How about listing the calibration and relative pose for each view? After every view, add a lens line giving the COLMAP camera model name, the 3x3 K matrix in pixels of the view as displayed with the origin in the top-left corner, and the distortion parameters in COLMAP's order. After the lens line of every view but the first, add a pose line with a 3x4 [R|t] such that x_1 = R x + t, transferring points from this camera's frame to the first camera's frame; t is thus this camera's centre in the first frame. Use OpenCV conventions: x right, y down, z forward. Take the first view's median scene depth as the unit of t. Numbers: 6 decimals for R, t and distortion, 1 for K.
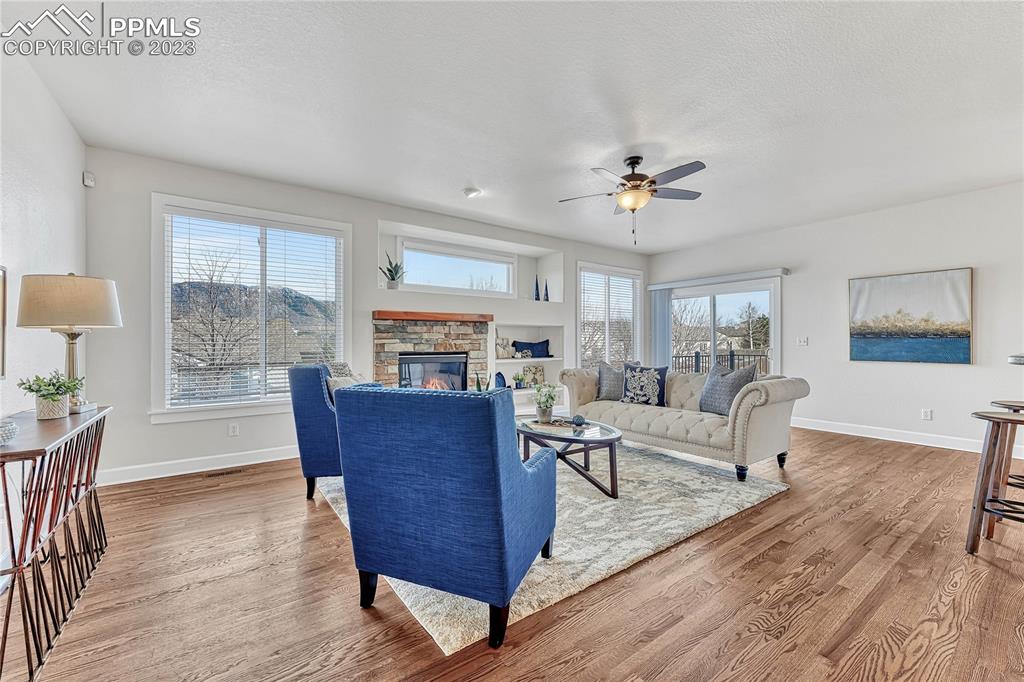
lens RADIAL K [[414.6, 0, 504.5], [0, 414.6, 352.7], [0, 0, 1]] dist [-0.004778, 0.002029]
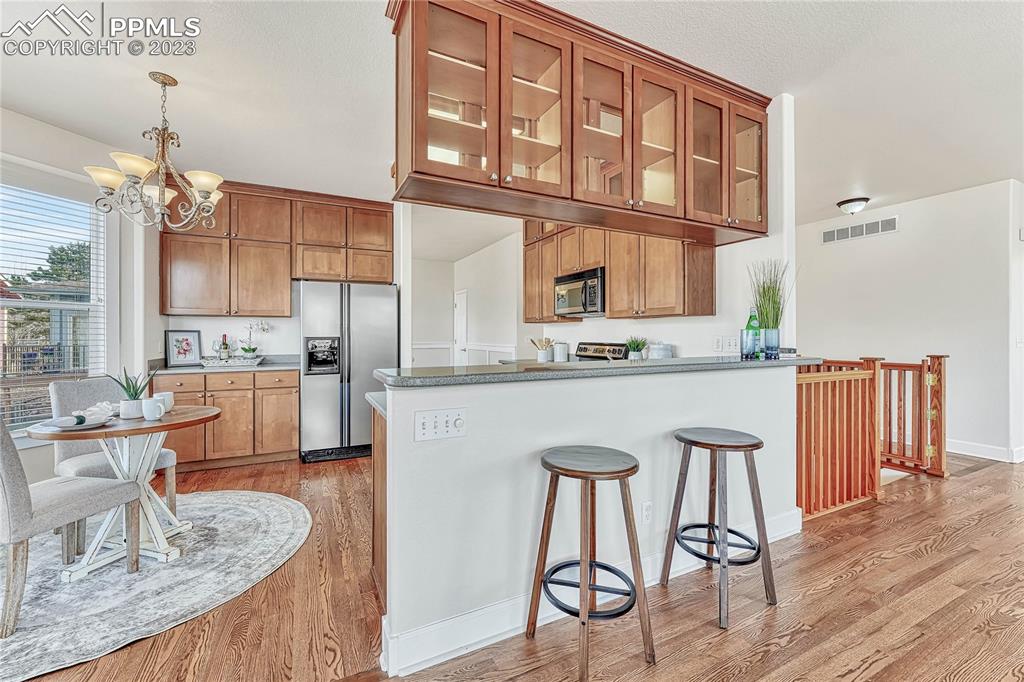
lens RADIAL K [[414.6, 0, 508.1], [0, 414.6, 336.4], [0, 0, 1]] dist [-0.004778, 0.002029]
pose [[-0.988308, -0.000112, 0.152469, 0.708694], [0.004523, 0.999538, 0.030049, -0.036262], [-0.152402, 0.030387, -0.987851, 0.865847]]
